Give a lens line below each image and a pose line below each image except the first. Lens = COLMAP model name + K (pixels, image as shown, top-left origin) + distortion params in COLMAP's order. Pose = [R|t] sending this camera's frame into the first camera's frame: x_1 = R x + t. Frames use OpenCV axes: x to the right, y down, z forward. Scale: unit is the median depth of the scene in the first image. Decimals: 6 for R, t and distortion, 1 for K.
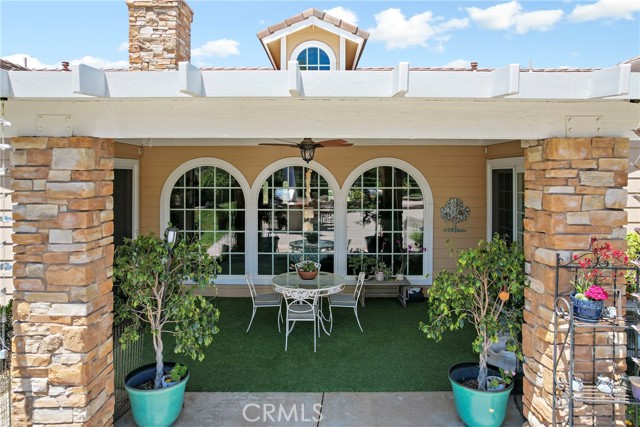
lens RADIAL K [[414.9, 0, 318.9], [0, 414.9, 176.5], [0, 0, 1]] dist [-0.064228, 0.051973]
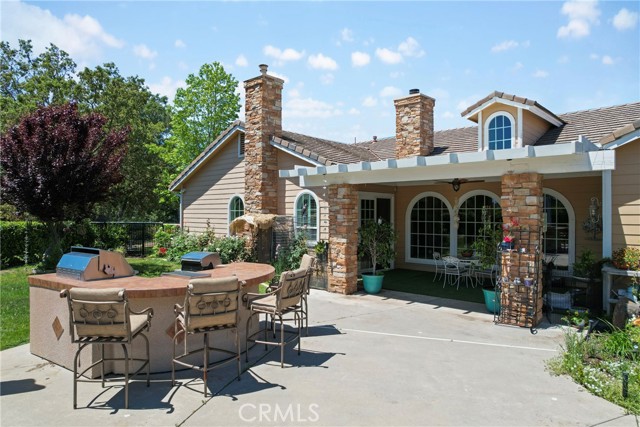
lens RADIAL K [[408.5, 0, 320.0], [0, 408.5, 213.5], [0, 0, 1]] dist [-0.077121, 0.076811]
pose [[0.729763, 0.001452, -0.683699, 0.572367], [-0.005658, 0.999976, -0.003915, 0.057440], [0.683677, 0.006726, 0.729753, -0.568868]]
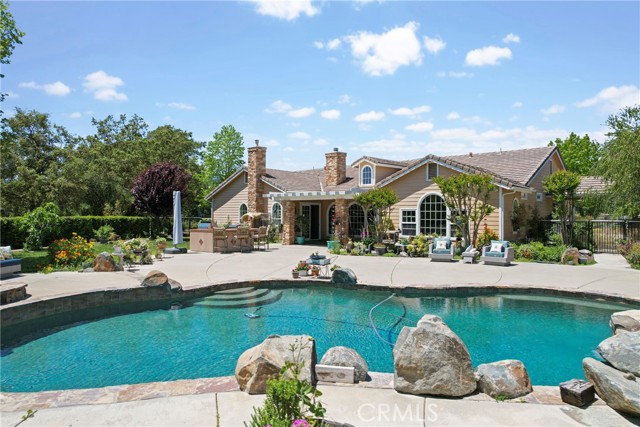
lens RADIAL K [[408.5, 0, 320.0], [0, 408.5, 213.5], [0, 0, 1]] dist [-0.077121, 0.076811]
pose [[0.733172, 0.000568, -0.680043, 2.099791], [-0.005420, 0.999973, -0.005009, 0.076948], [0.680022, 0.007359, 0.733155, -1.754151]]
